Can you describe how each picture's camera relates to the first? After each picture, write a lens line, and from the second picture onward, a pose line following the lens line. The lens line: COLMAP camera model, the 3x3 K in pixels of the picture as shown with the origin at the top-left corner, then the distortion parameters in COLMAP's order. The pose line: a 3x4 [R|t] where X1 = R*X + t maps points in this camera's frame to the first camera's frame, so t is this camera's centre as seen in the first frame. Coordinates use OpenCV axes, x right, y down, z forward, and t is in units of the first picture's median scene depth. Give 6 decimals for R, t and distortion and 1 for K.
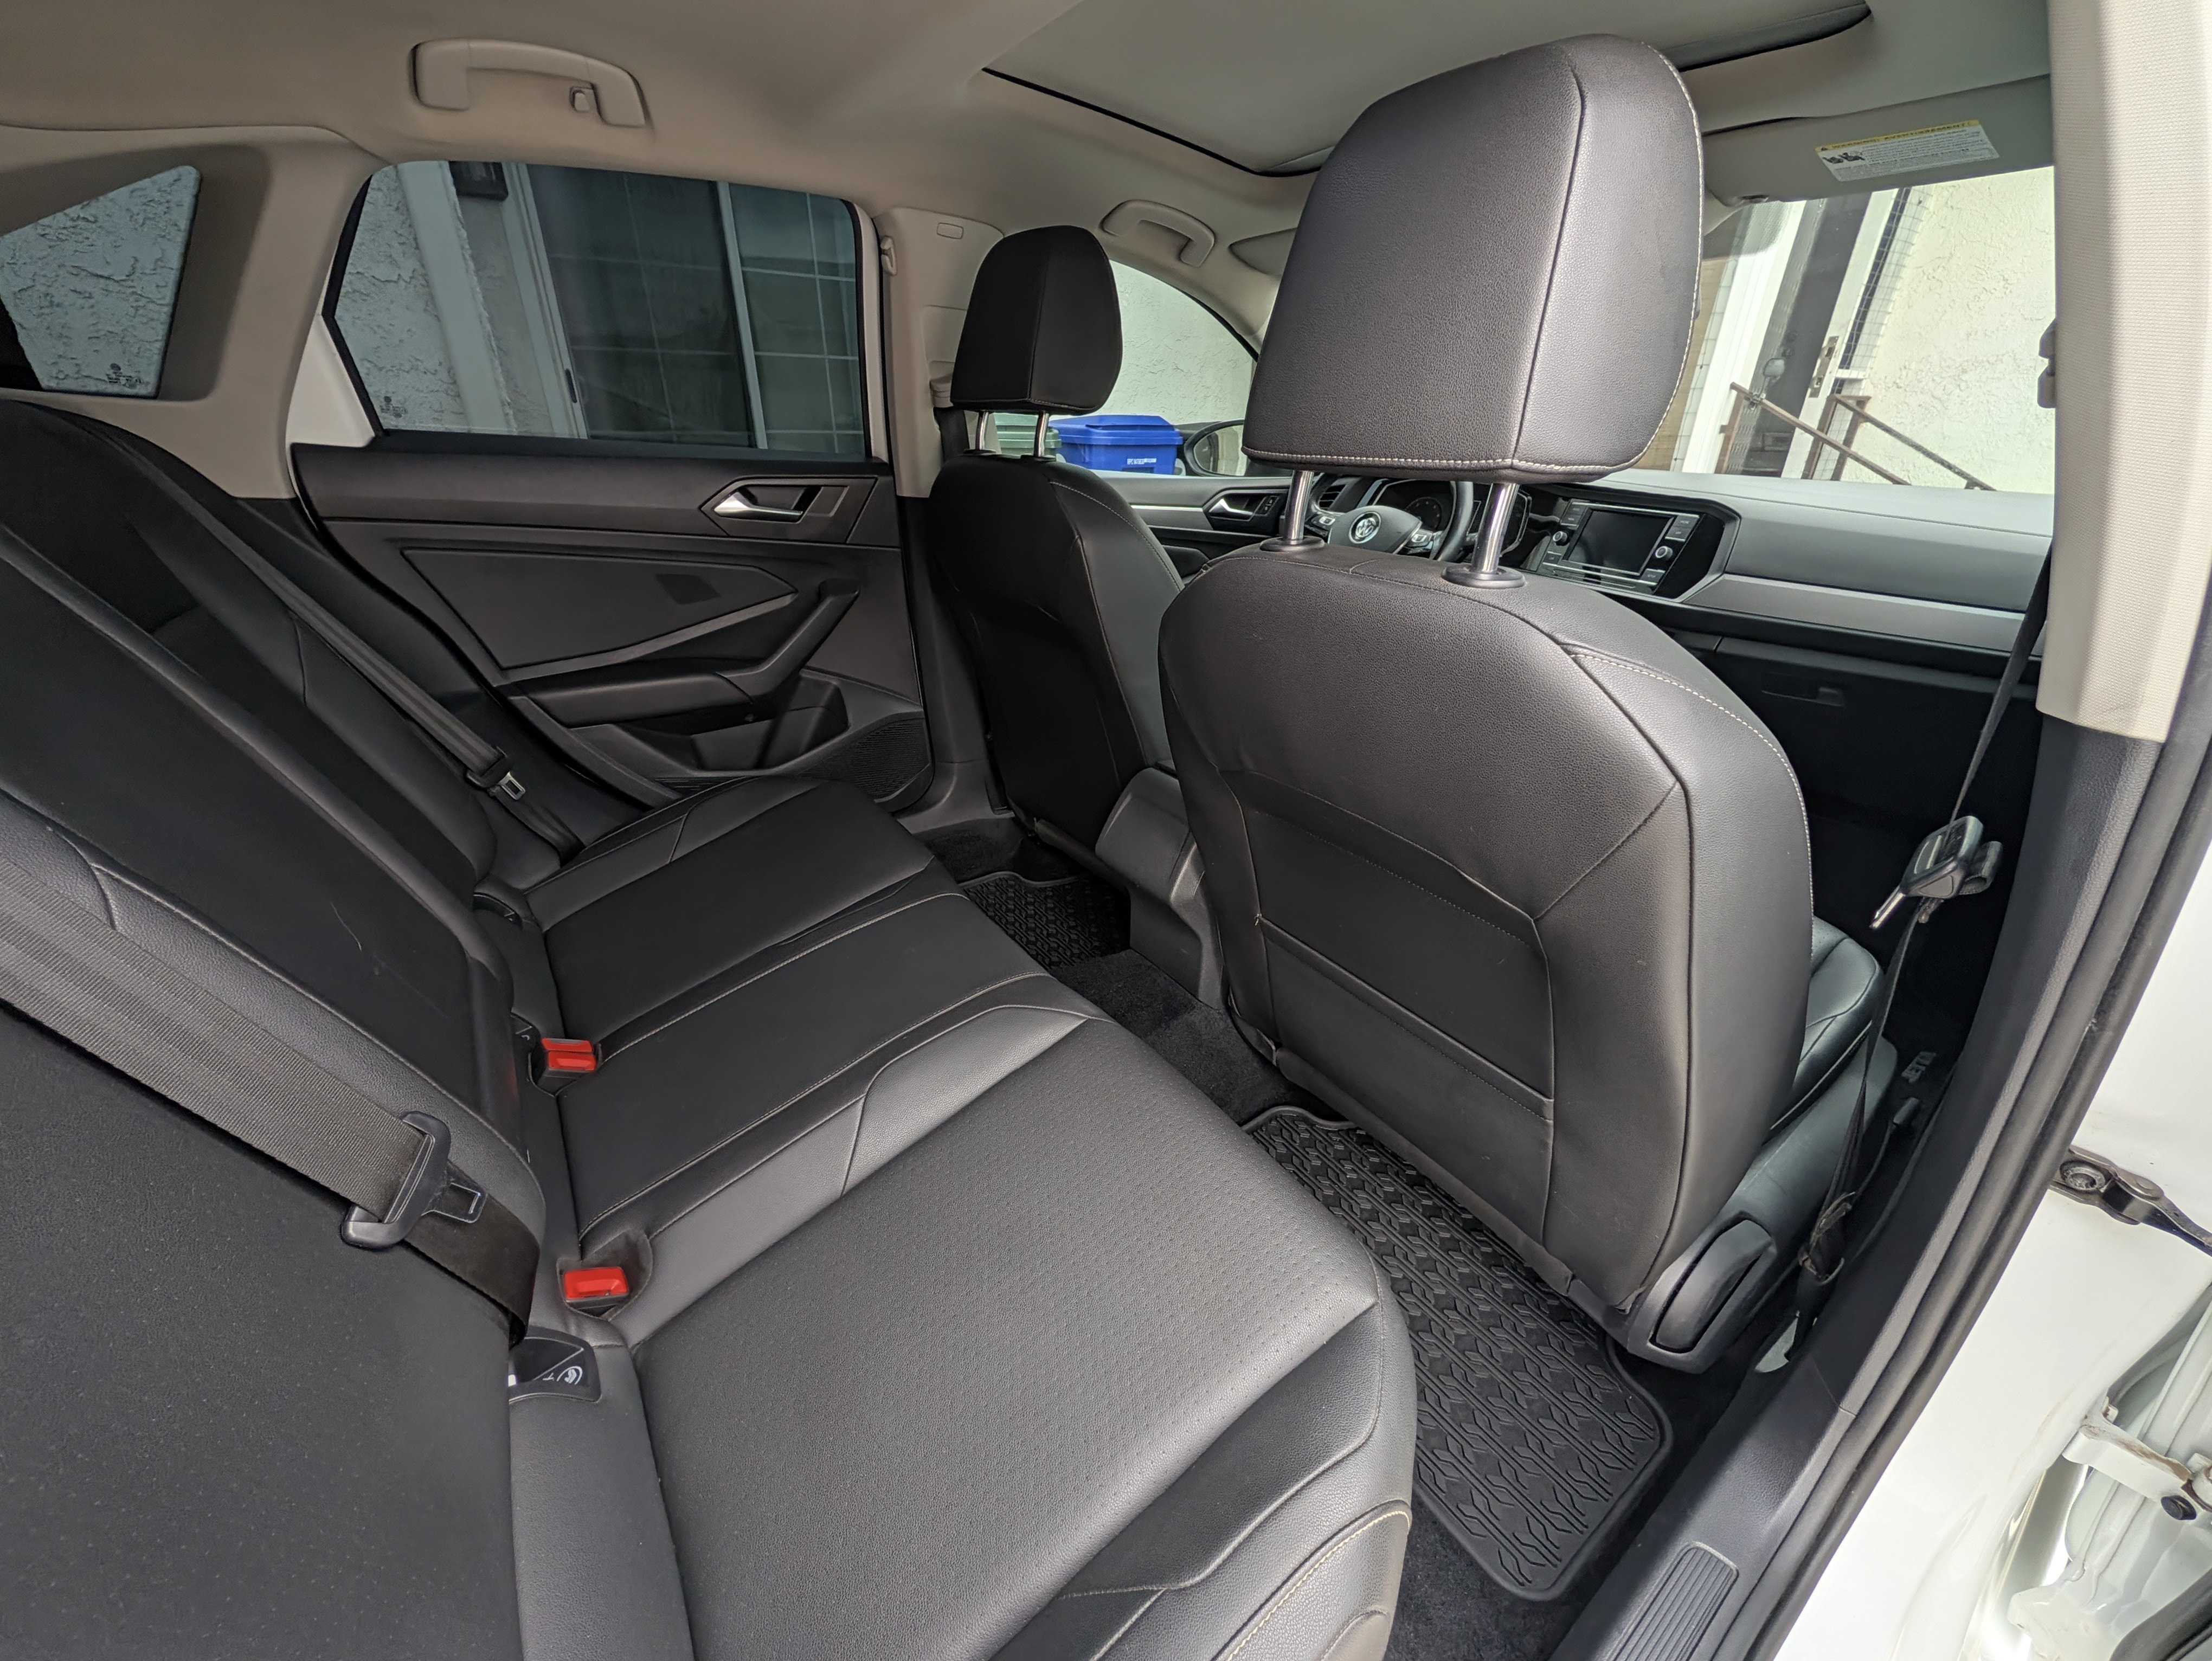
lens RADIAL K [[860.8, 0, 1110.3], [0, 860.8, 830.7], [0, 0, 1]] dist [-0.000621, 0.000372]
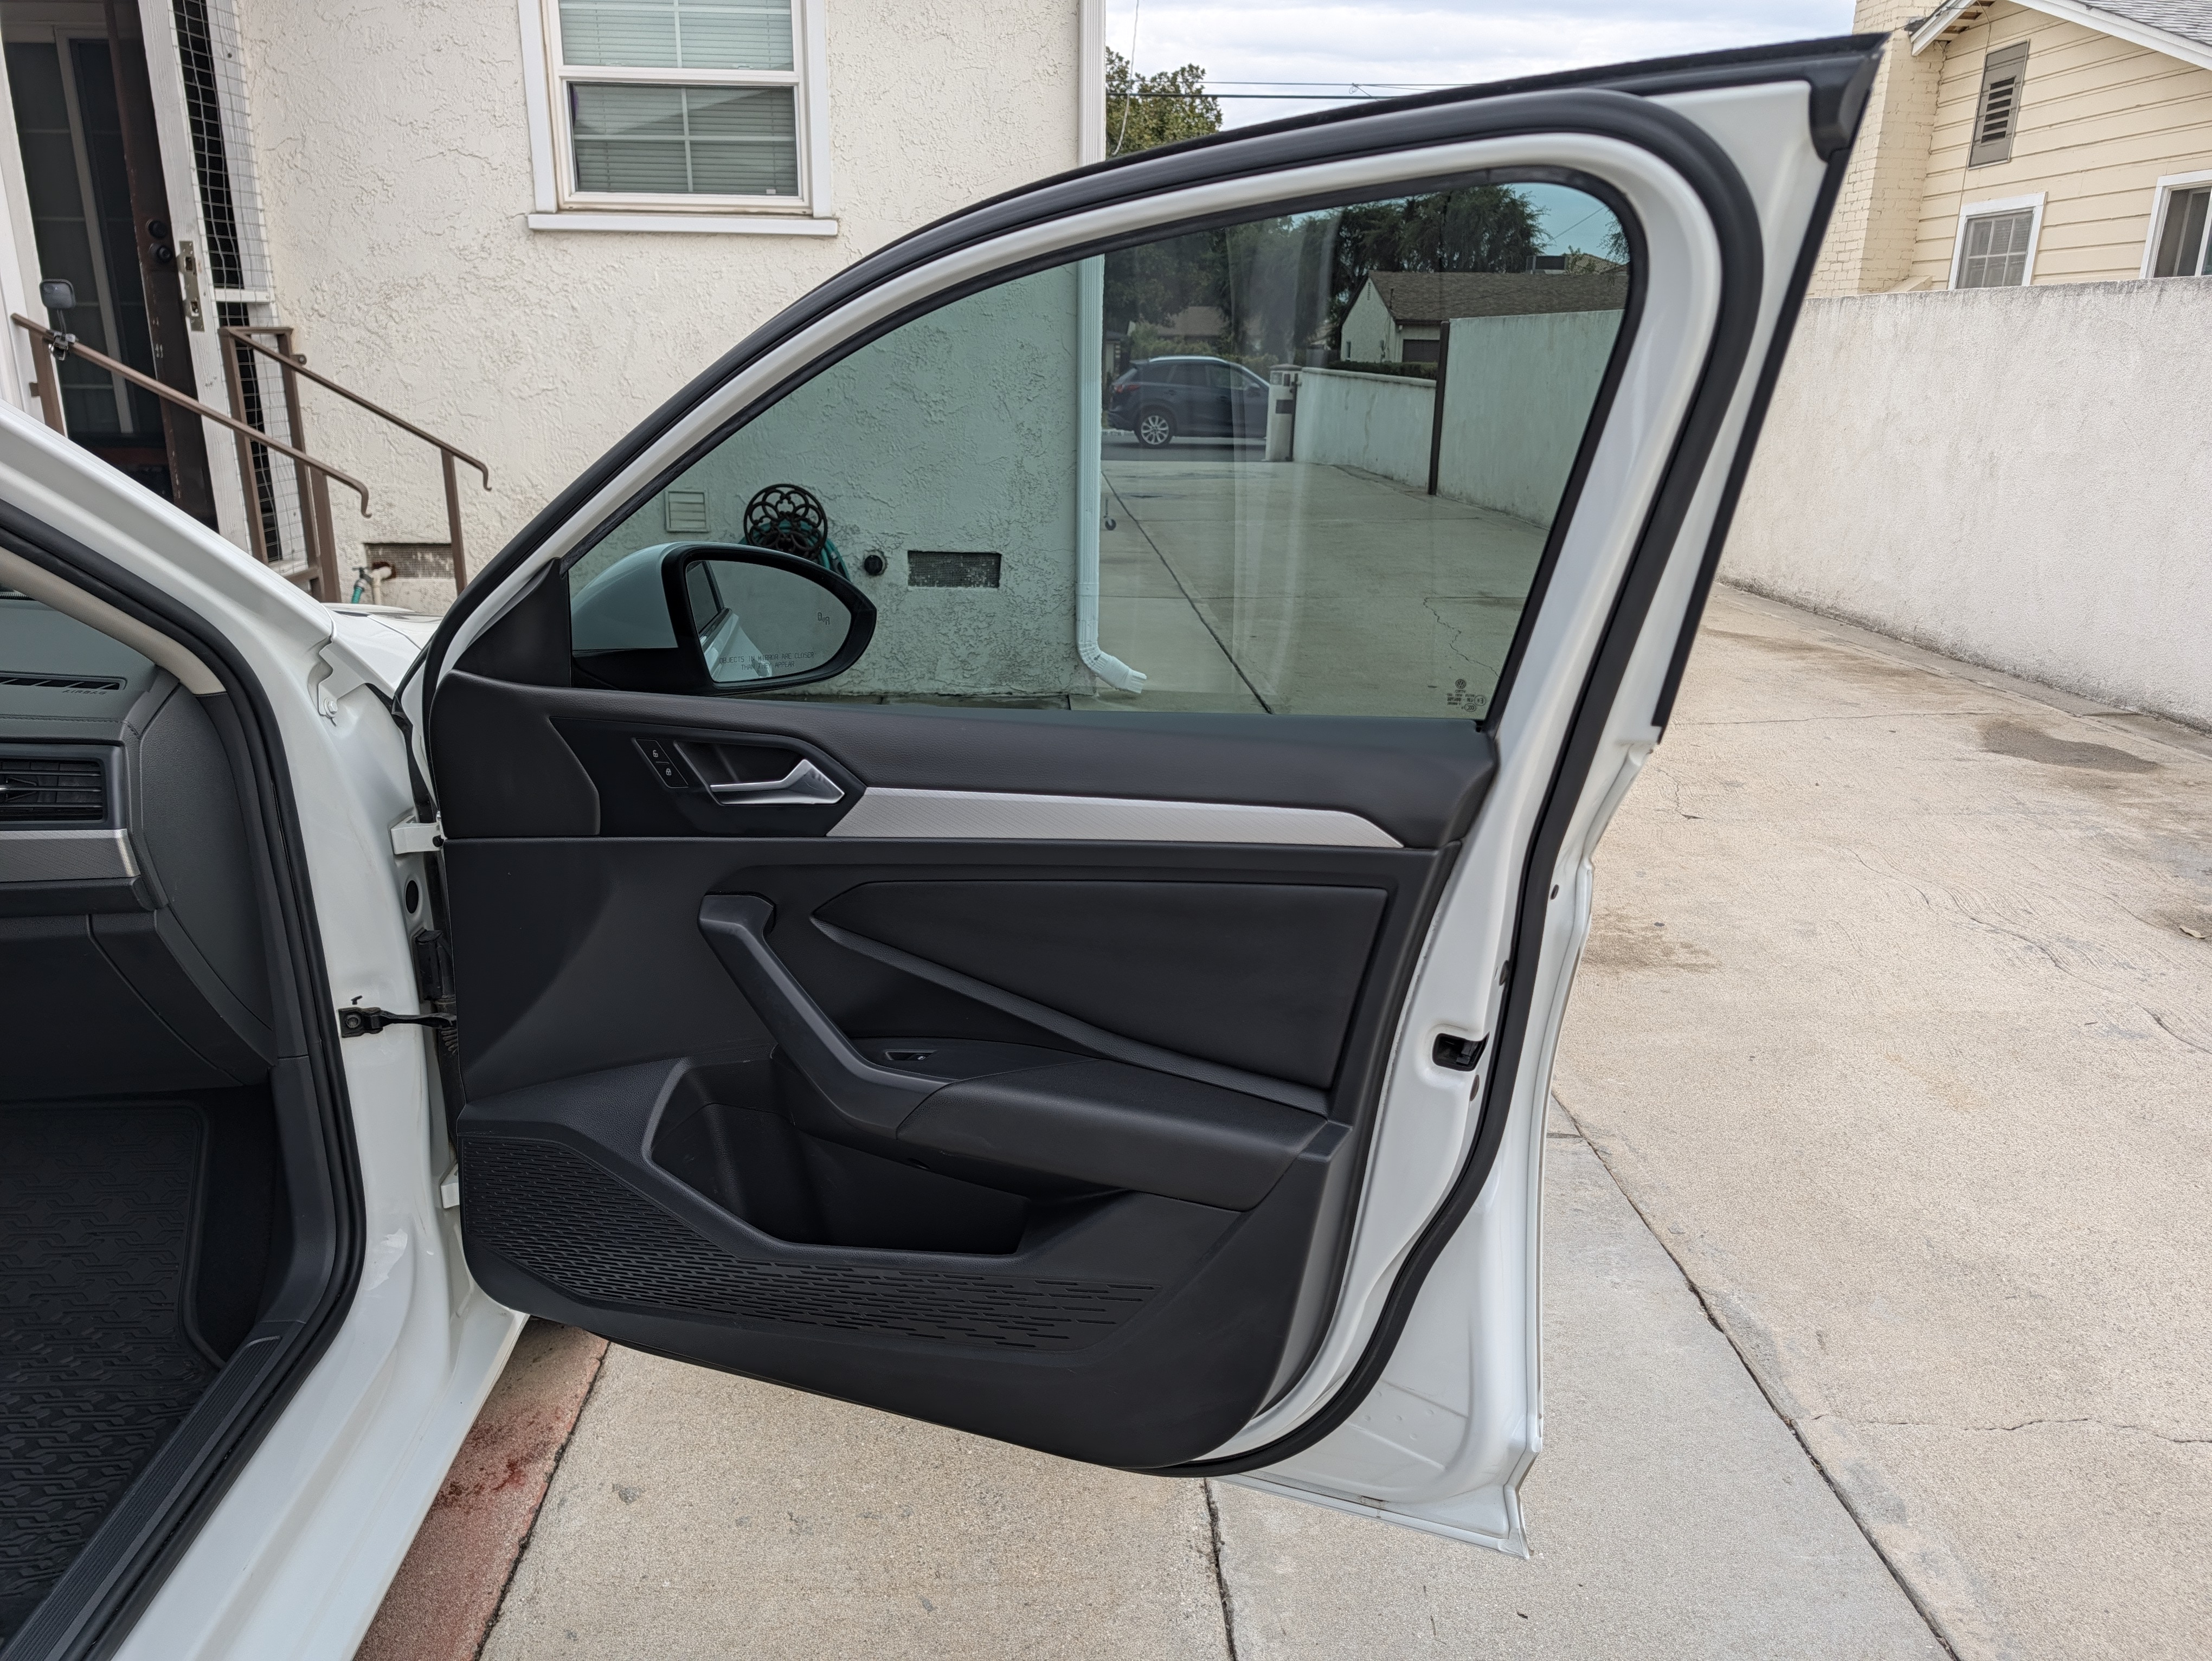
lens RADIAL K [[1581.8, 0, 1095.1], [0, 1581.8, 826.9], [0, 0, 1]] dist [0.035516, -0.032489]
pose [[0.533277, -0.253709, 0.806999, 0.138434], [0.358757, 0.931758, 0.055859, 0.003731], [-0.766100, 0.259728, 0.587905, -0.095722]]
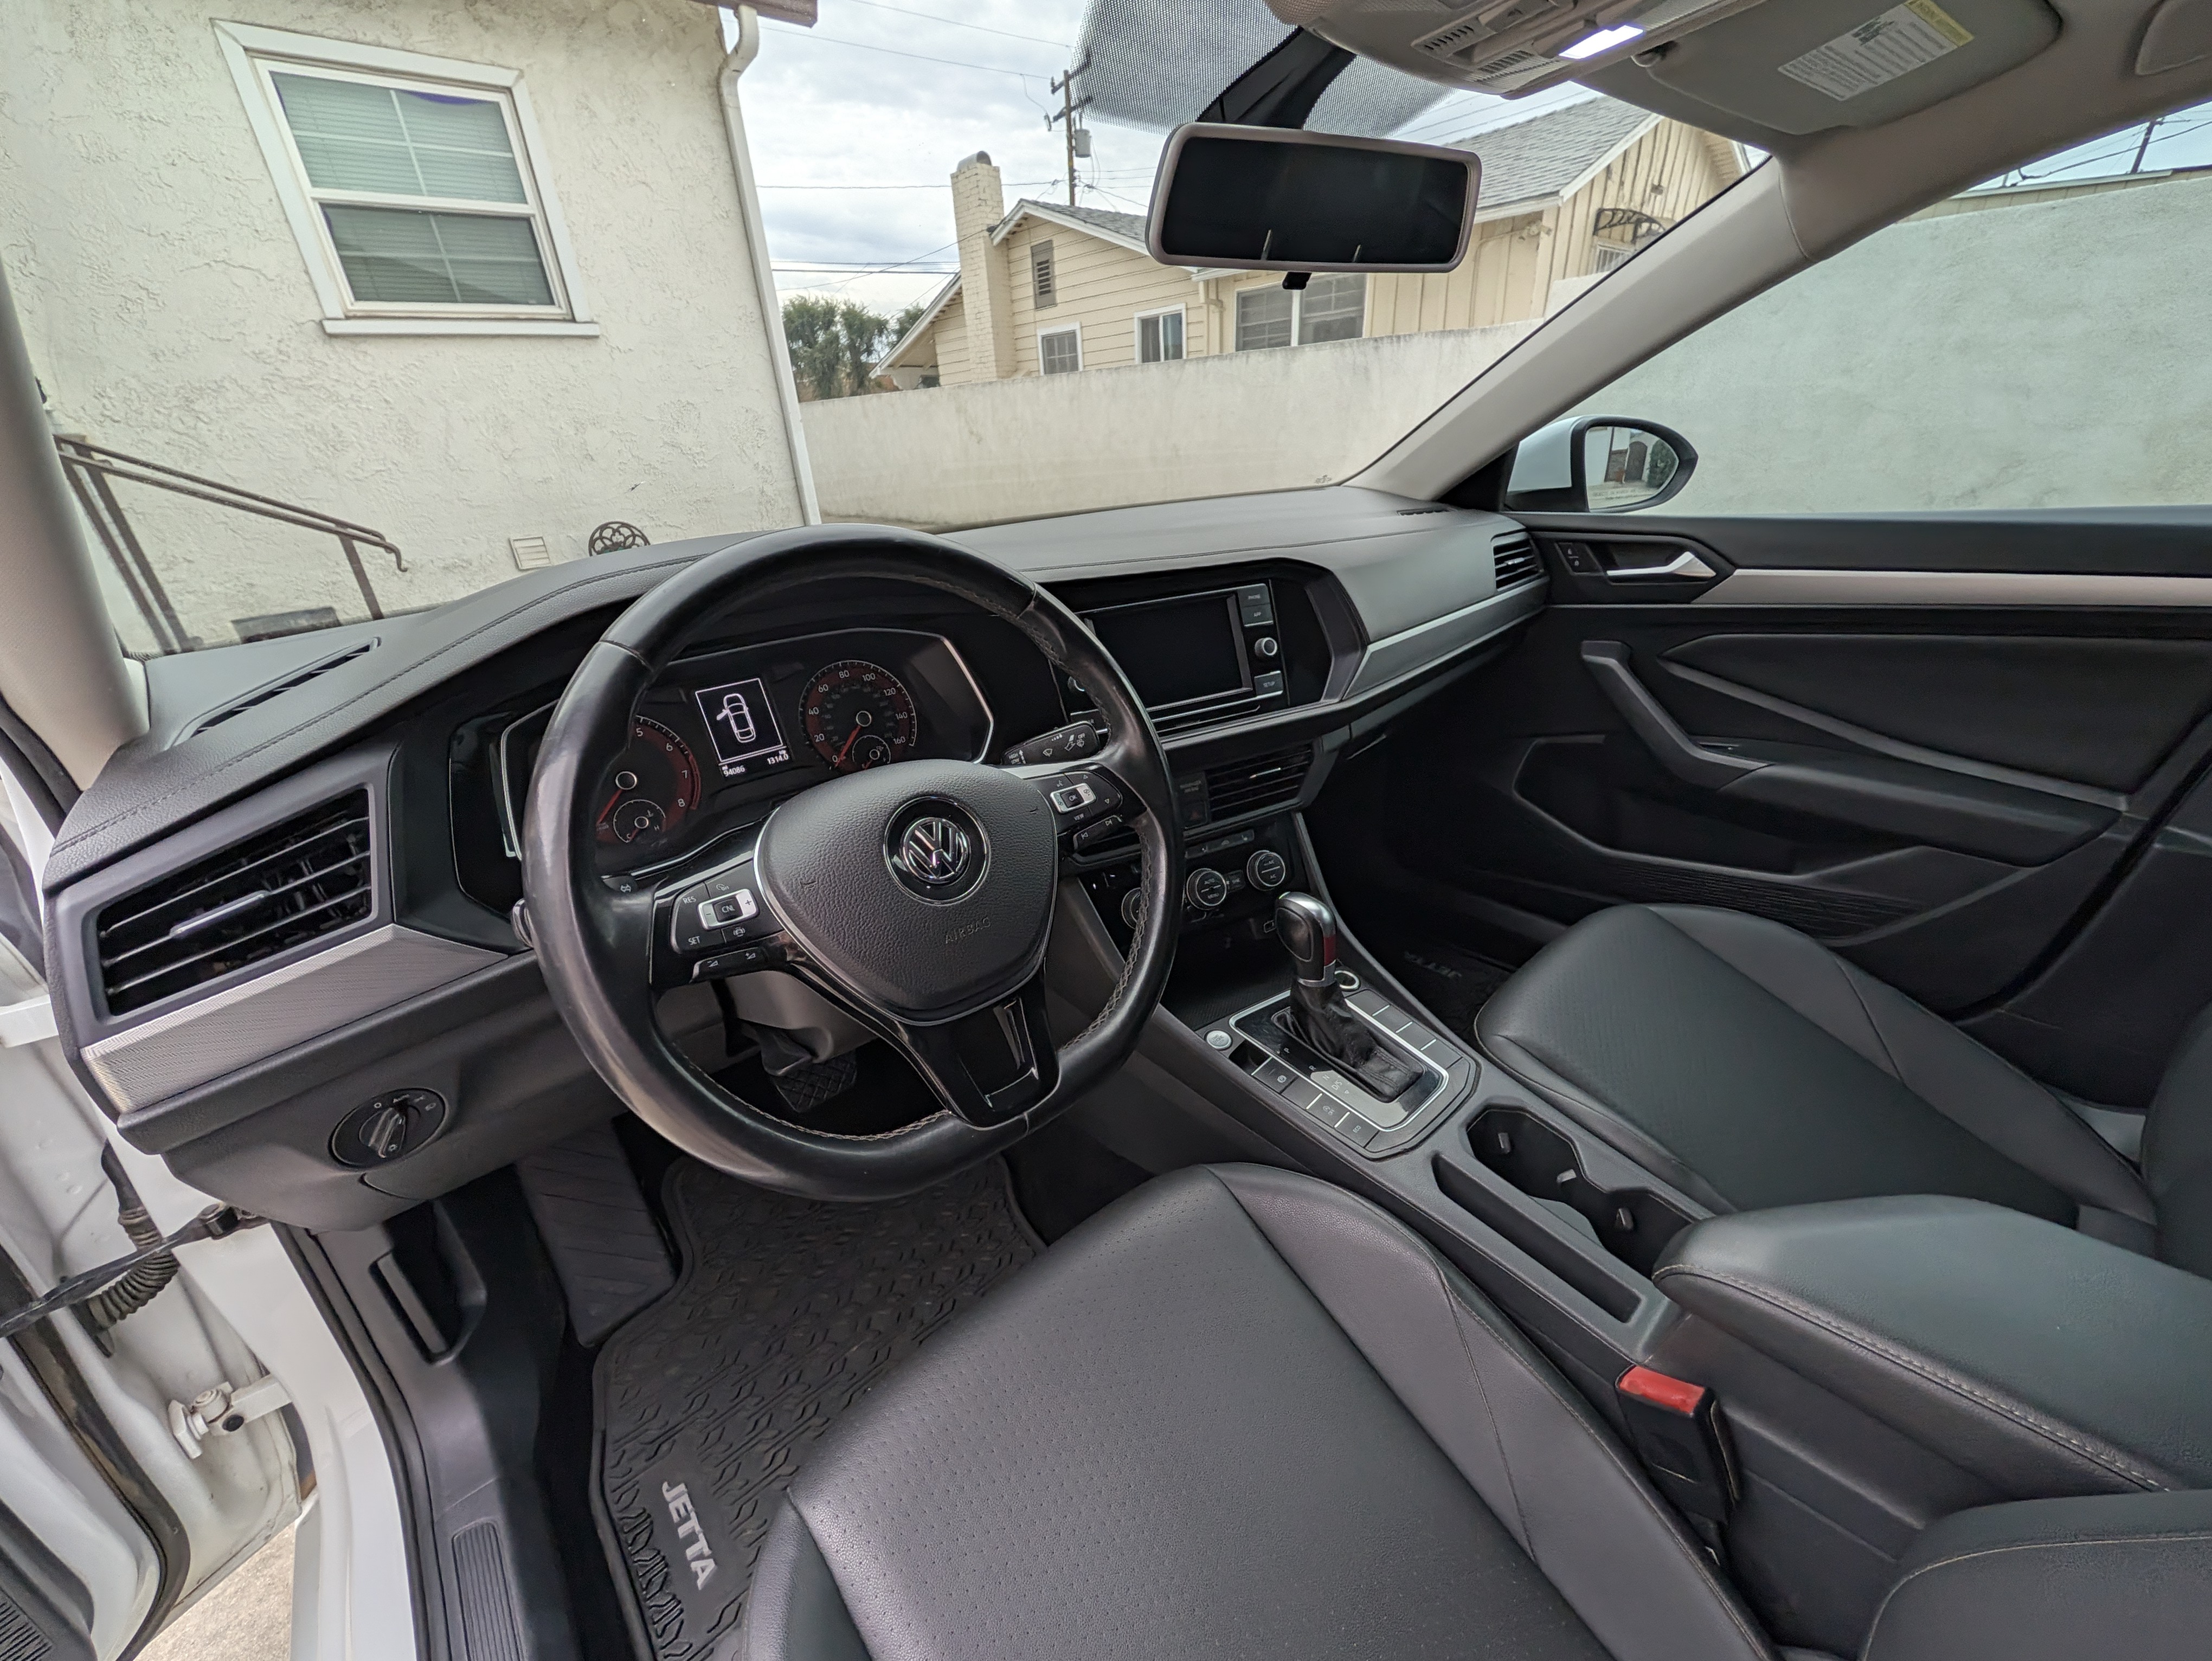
lens RADIAL K [[855.4, 0, 1107.7], [0, 855.4, 835.9], [0, 0, 1]] dist [-0.002023, -0.000150]
pose [[-0.101391, -0.448605, 0.887960, 0.008677], [0.472785, 0.763599, 0.439762, -0.164726], [-0.875325, 0.464402, 0.134672, 0.325226]]
